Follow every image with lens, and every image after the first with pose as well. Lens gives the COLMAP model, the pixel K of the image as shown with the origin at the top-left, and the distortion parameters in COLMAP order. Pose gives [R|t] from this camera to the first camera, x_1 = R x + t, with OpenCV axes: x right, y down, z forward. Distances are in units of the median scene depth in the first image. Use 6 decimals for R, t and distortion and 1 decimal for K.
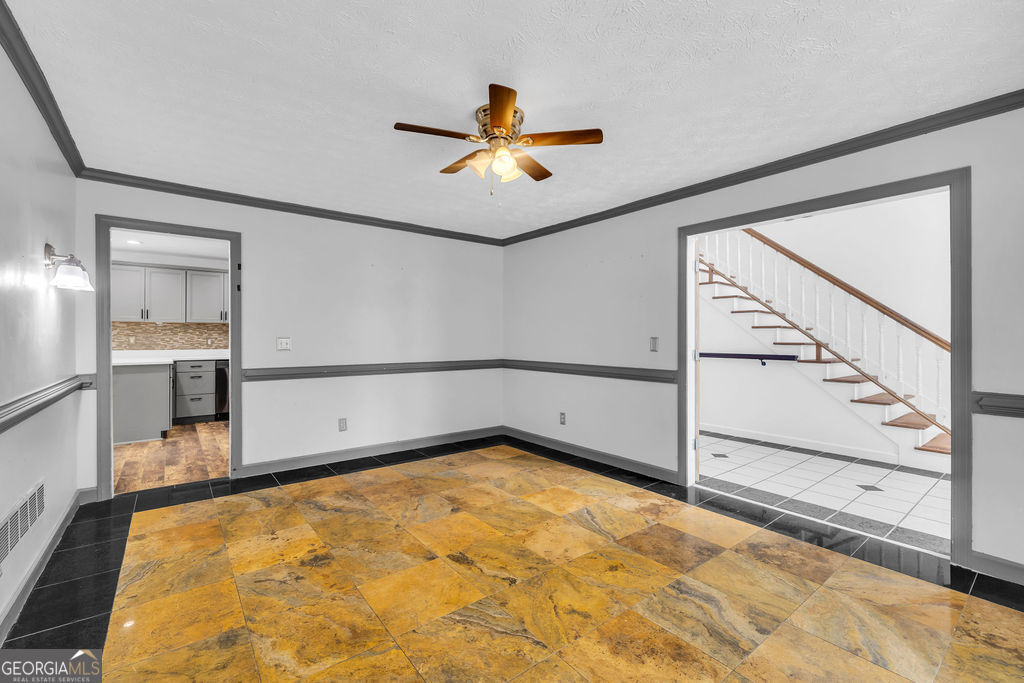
lens RADIAL K [[437.7, 0, 508.6], [0, 437.7, 340.1], [0, 0, 1]] dist [0.000451, 0.000118]
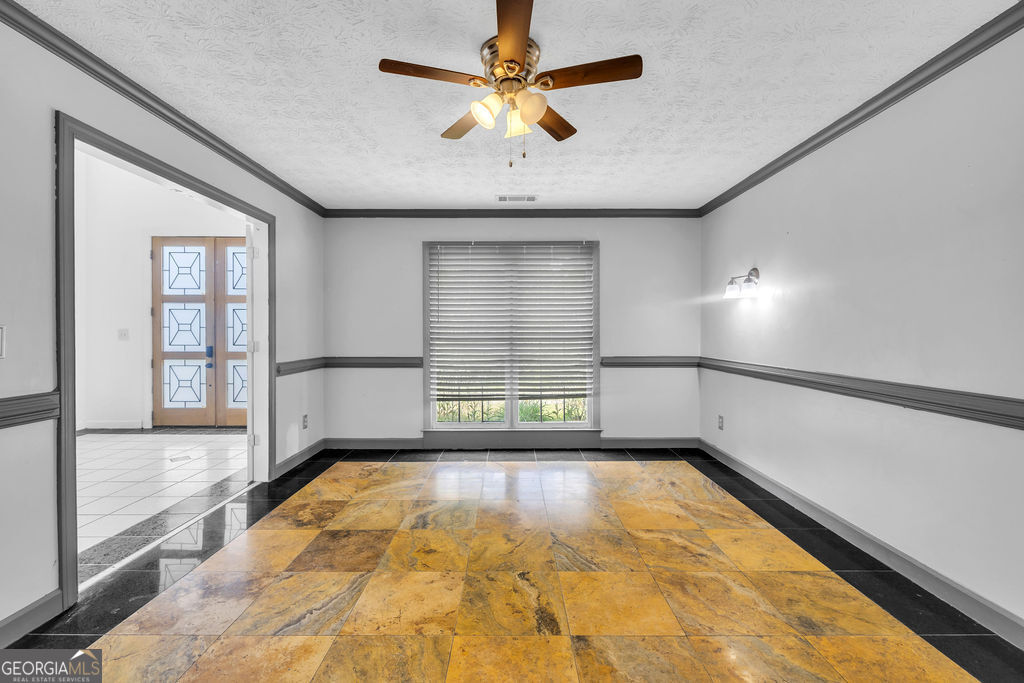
lens RADIAL K [[437.7, 0, 507.3], [0, 437.7, 334.5], [0, 0, 1]] dist [0.000451, 0.000118]
pose [[-0.789681, -0.008314, 0.613462, -0.547118], [-0.001106, 0.999926, 0.012128, -0.004982], [-0.613517, 0.008899, -0.789631, 1.734917]]
